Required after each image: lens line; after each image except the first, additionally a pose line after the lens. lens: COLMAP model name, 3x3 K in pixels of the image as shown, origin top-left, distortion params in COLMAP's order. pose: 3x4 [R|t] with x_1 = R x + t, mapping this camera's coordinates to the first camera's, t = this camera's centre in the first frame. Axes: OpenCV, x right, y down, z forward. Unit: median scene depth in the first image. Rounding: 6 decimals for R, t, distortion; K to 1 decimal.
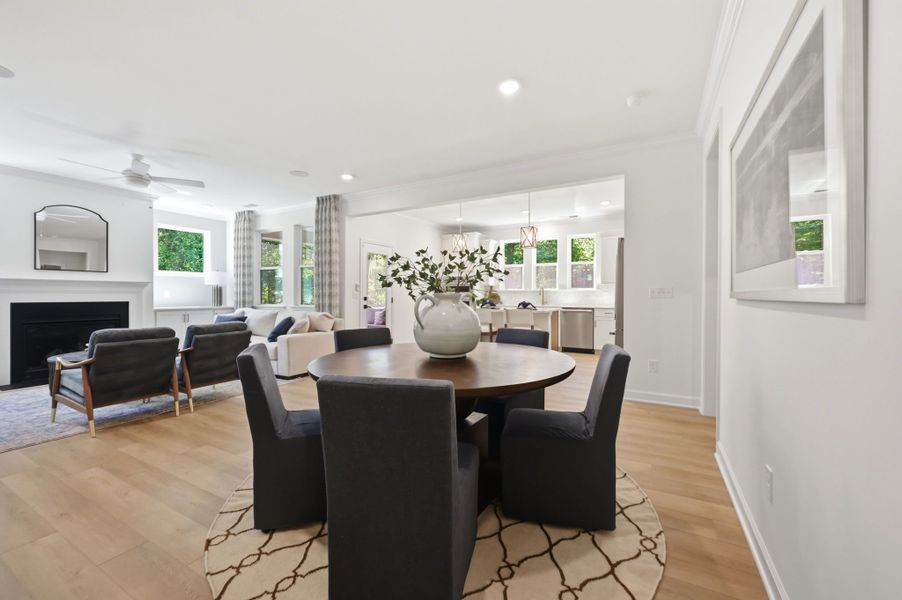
lens RADIAL K [[368.0, 0, 442.2], [0, 368.0, 293.1], [0, 0, 1]] dist [0.001308, 0.000223]
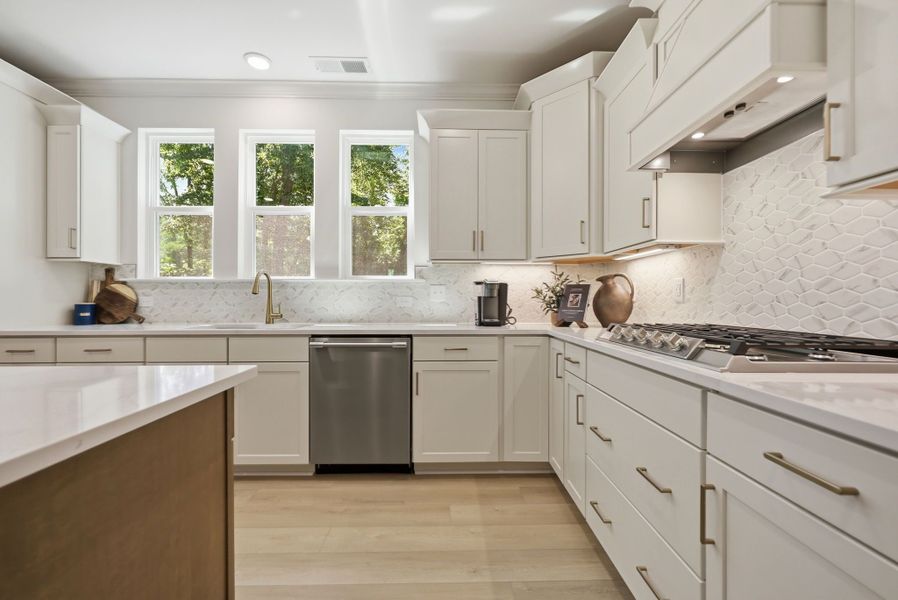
lens RADIAL K [[366.4, 0, 452.4], [0, 366.4, 294.8], [0, 0, 1]] dist [0.001308, 0.000223]
pose [[0.855595, 0.001899, 0.517642, 0.272862], [-0.000247, 0.999995, -0.003259, 0.007692], [-0.517645, 0.002661, 0.855591, 0.698134]]
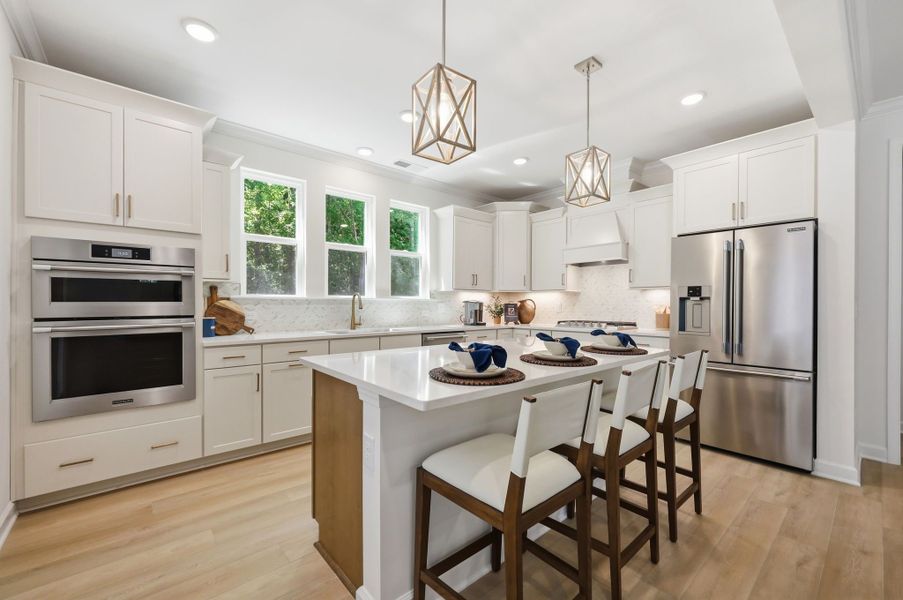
lens RADIAL K [[368.4, 0, 455.8], [0, 368.4, 302.5], [0, 0, 1]] dist [0.001308, 0.000223]
pose [[0.324468, 0.002432, 0.945894, -0.156782], [-0.009225, 0.999957, 0.000593, -0.004877], [-0.945852, -0.008918, 0.324476, 0.804072]]
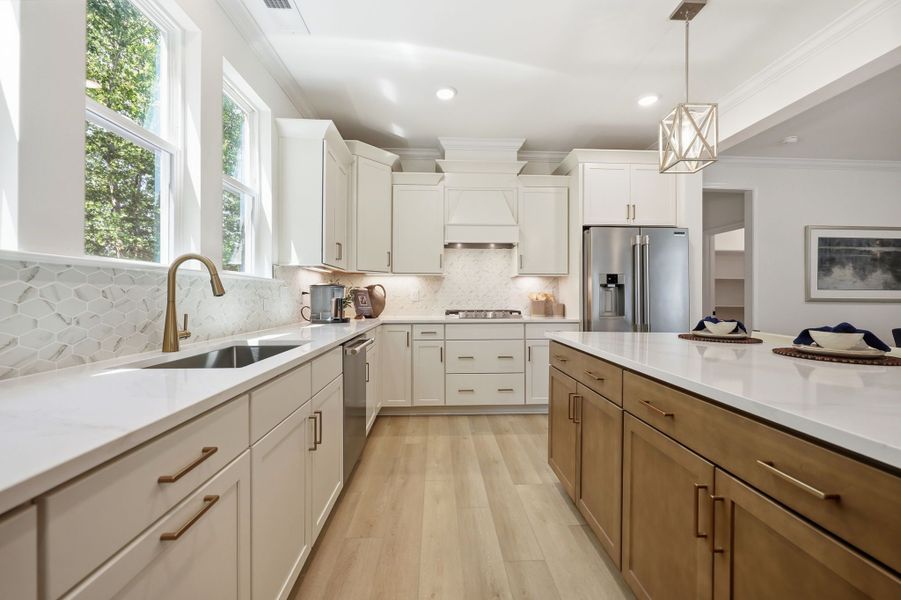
lens RADIAL K [[367.6, 0, 452.2], [0, 367.6, 294.9], [0, 0, 1]] dist [0.001308, 0.000223]
pose [[-0.536932, -0.002946, 0.843620, 0.053405], [-0.012014, 0.999919, -0.004155, 0.004477], [-0.843540, -0.012366, -0.536925, 1.101697]]
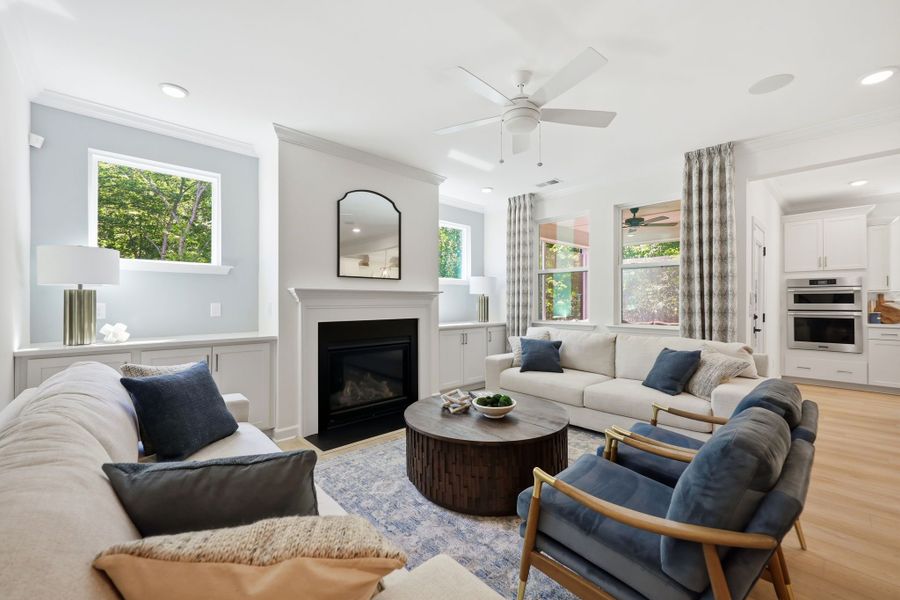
lens RADIAL K [[367.2, 0, 447.5], [0, 367.2, 298.0], [0, 0, 1]] dist [0.001308, 0.000223]
pose [[0.951620, -0.000554, -0.307276, -0.441939], [0.000483, 1.000000, -0.000308, -0.013981], [0.307276, 0.000145, 0.951621, 0.239569]]
